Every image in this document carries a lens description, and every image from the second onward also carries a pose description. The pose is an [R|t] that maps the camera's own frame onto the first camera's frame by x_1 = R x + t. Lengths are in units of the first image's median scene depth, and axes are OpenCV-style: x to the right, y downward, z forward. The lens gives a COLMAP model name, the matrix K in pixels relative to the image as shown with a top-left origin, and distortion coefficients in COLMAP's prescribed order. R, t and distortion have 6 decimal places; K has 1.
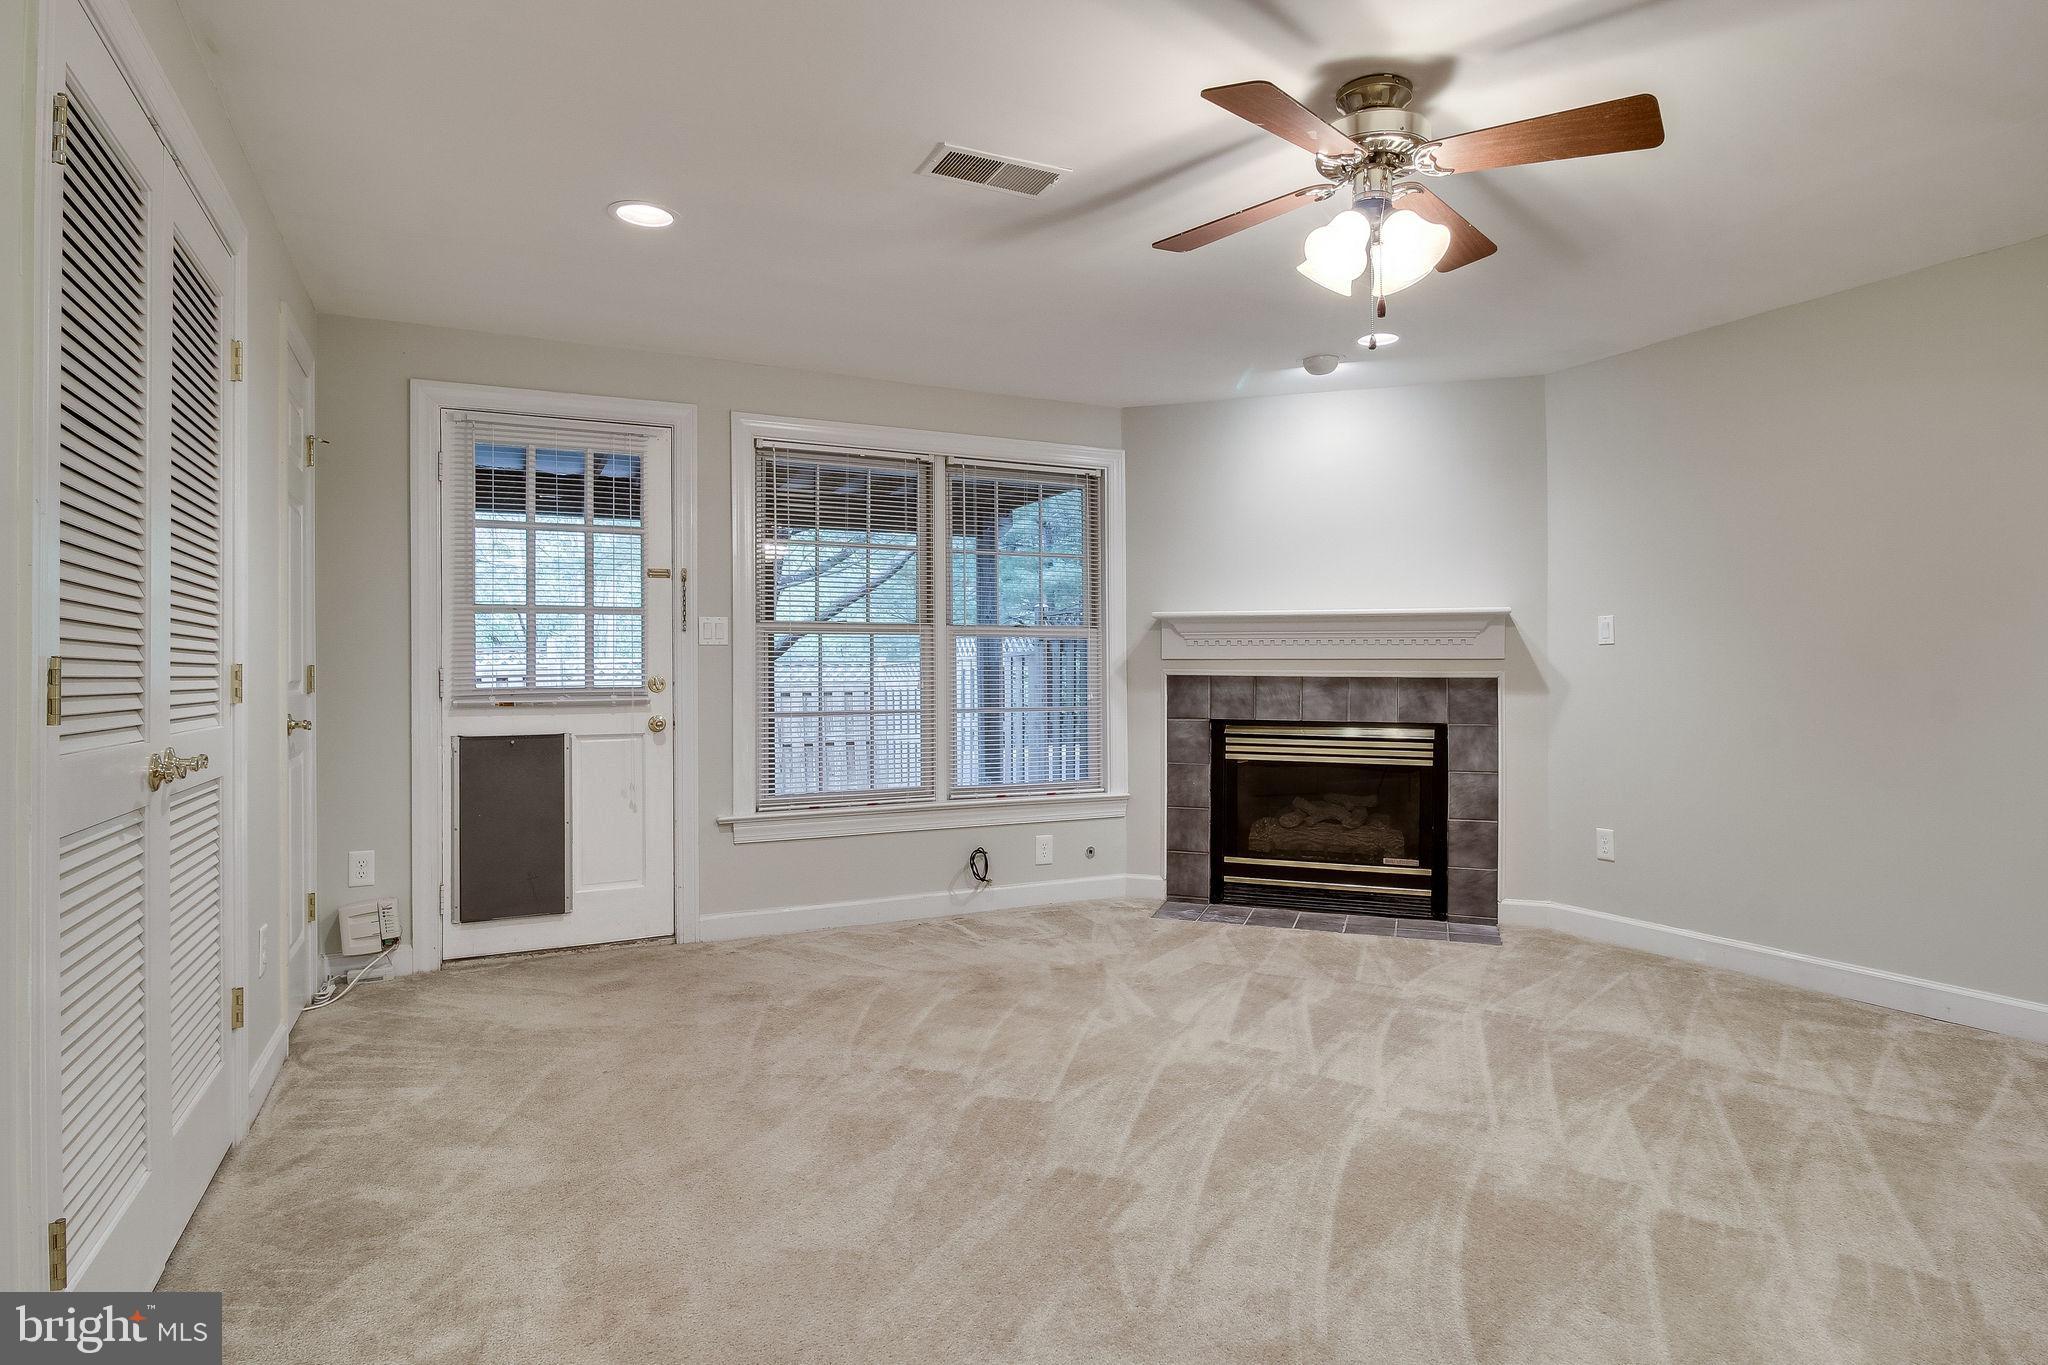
lens RADIAL K [[1142.2, 0, 1010.6], [0, 1142.2, 667.4], [0, 0, 1]] dist [0.004227, -0.012904]
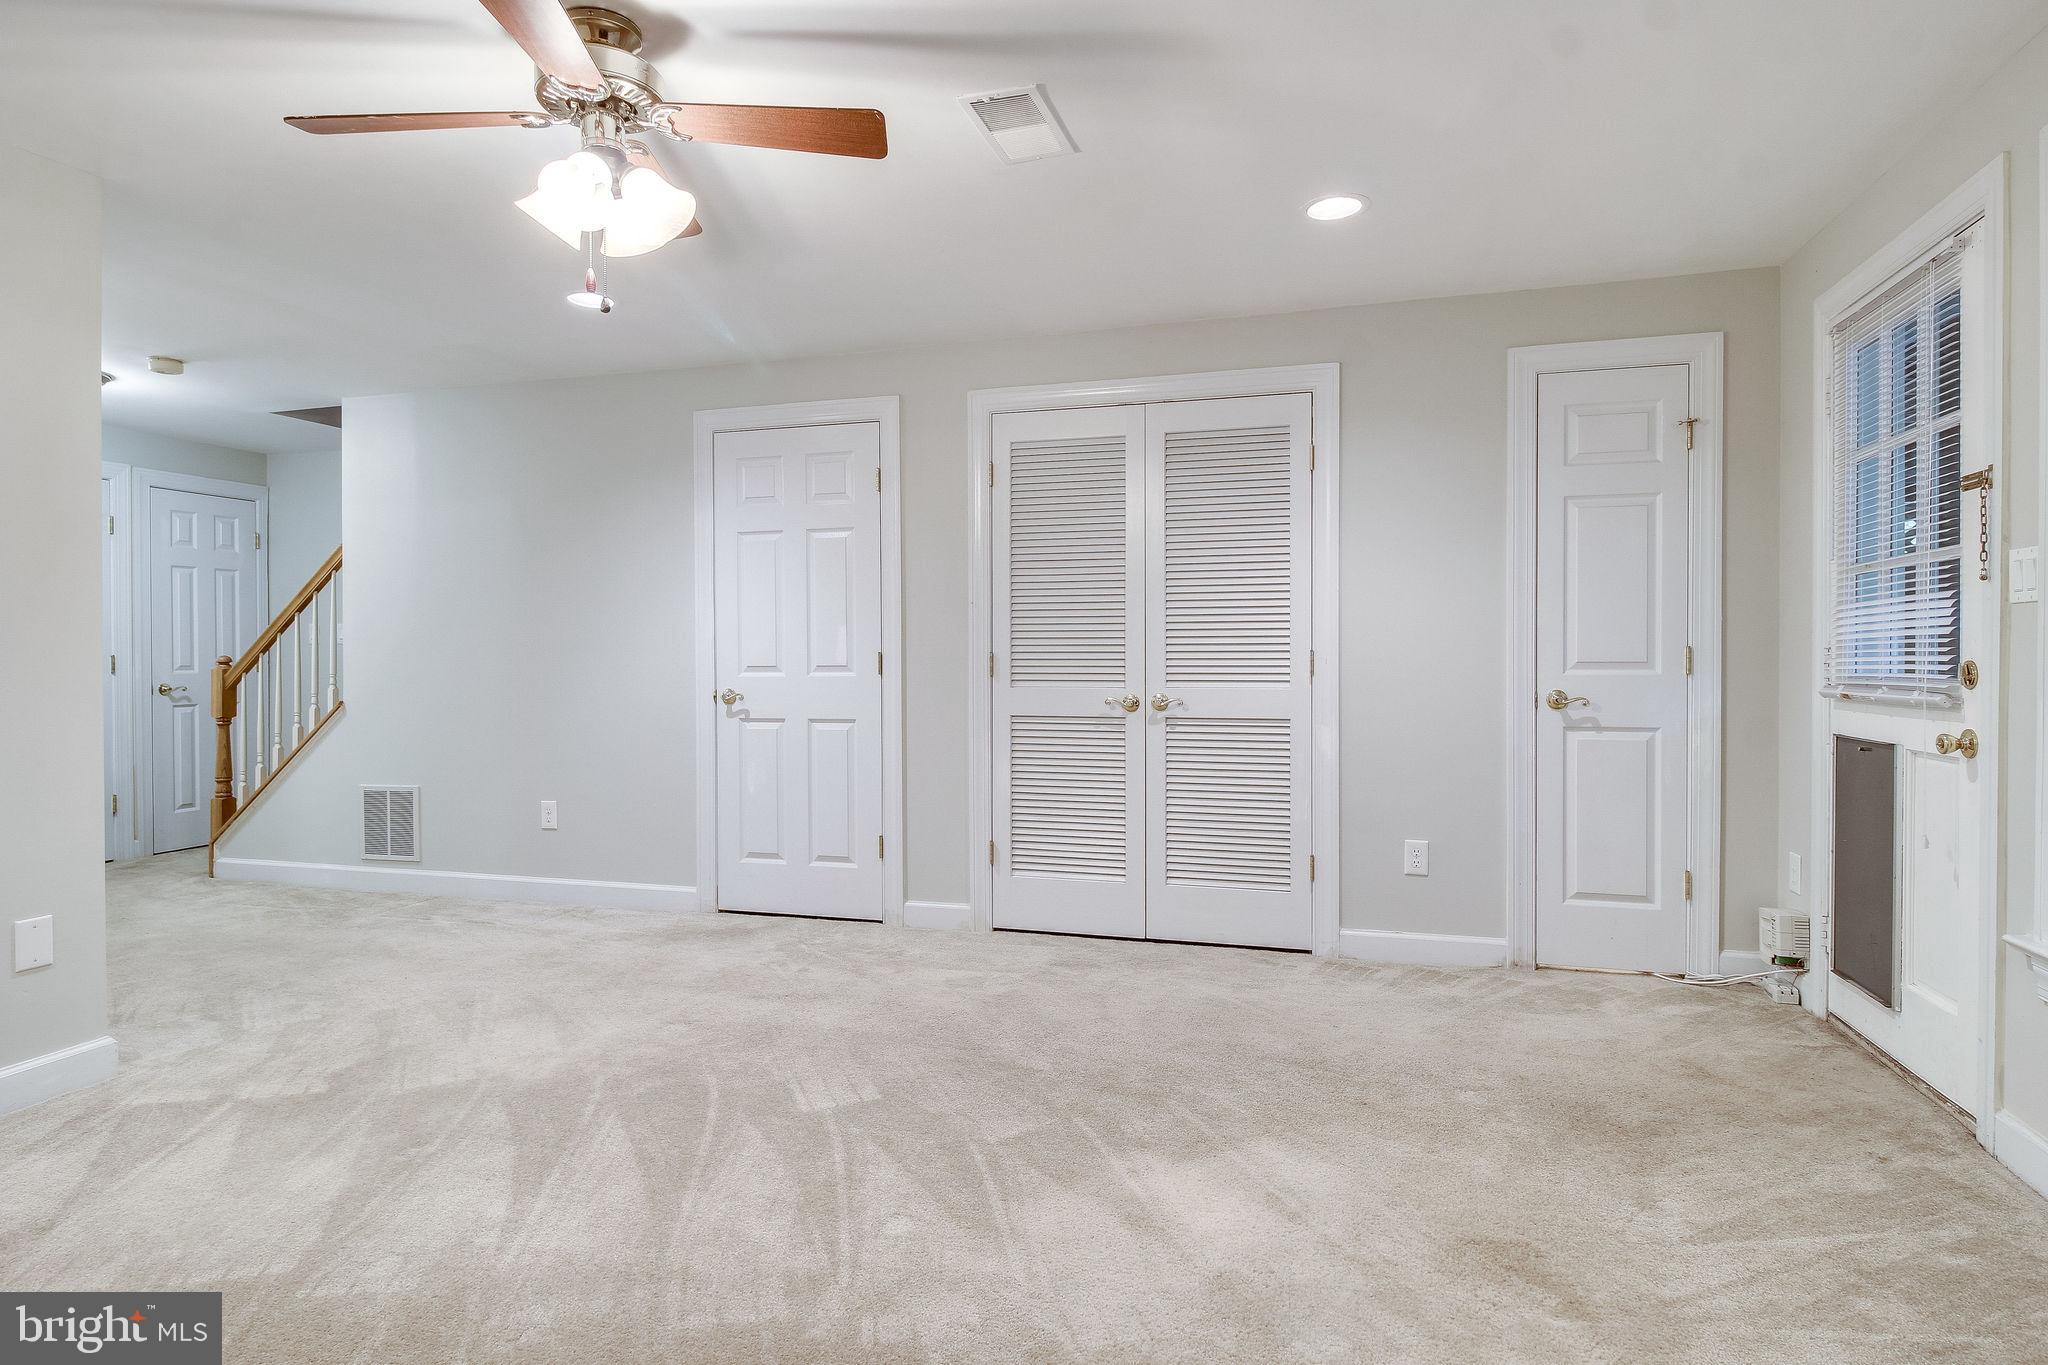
lens RADIAL K [[1070.2, 0, 1024.4], [0, 1070.2, 661.6], [0, 0, 1]] dist [0.001908, -0.007139]
pose [[-0.669095, 0.013457, -0.743055, 0.374746], [0.011699, 0.999903, 0.007575, -0.001570], [0.743085, -0.003625, -0.669187, 0.925635]]
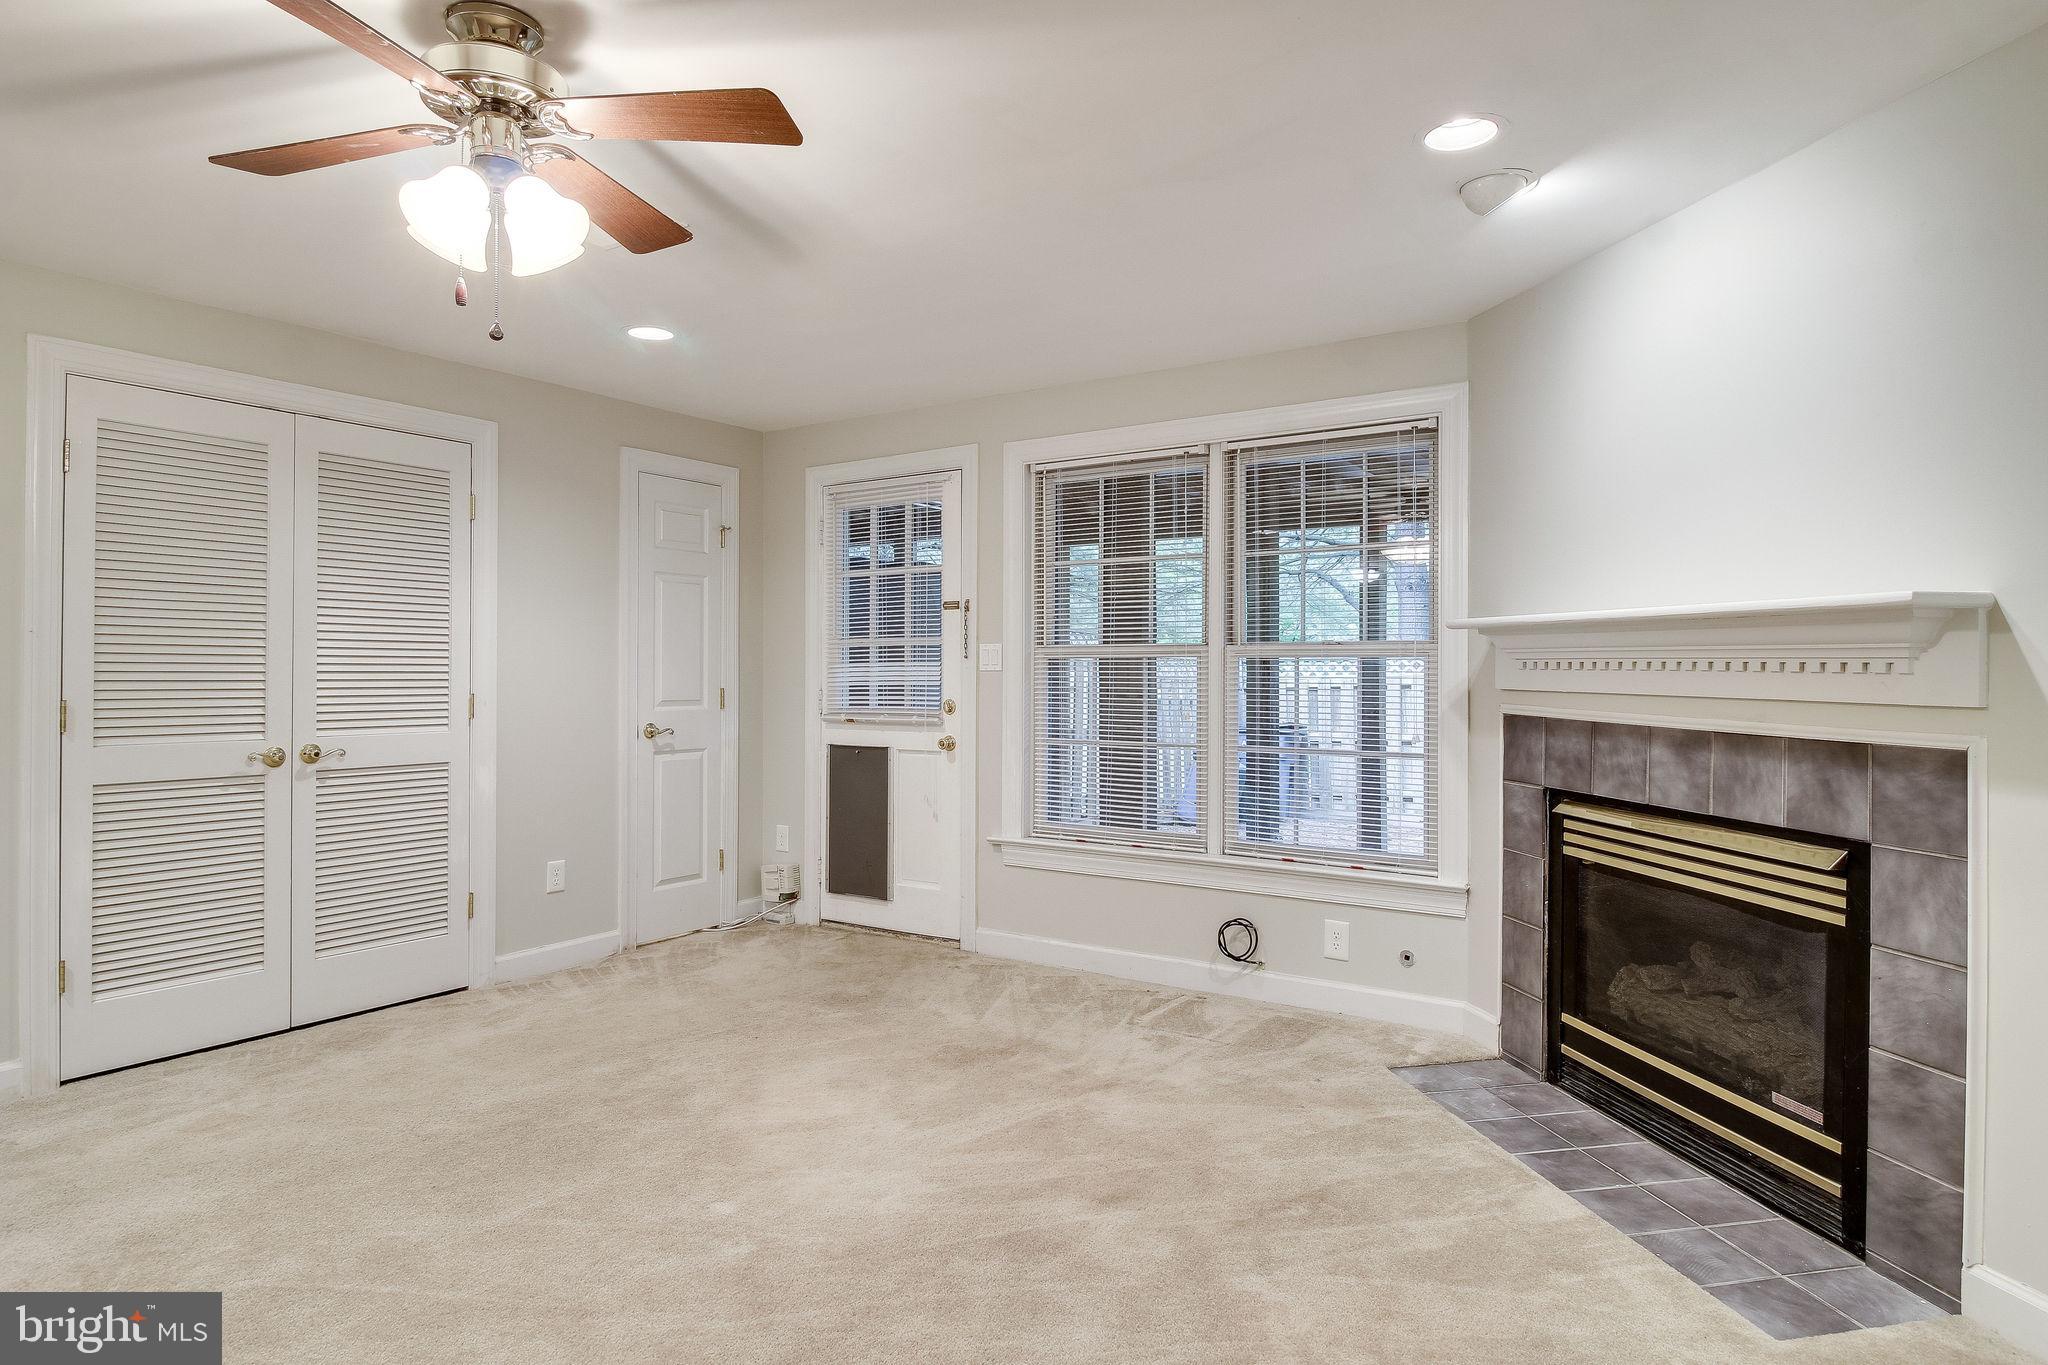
lens RADIAL K [[1142.2, 0, 1010.6], [0, 1142.2, 667.4], [0, 0, 1]] dist [0.004227, -0.012904]
pose [[0.501518, 0.001518, -0.865146, 0.609333], [0.001065, 0.999997, 0.002372, -0.023543], [0.865147, -0.002111, 0.501515, 0.463903]]
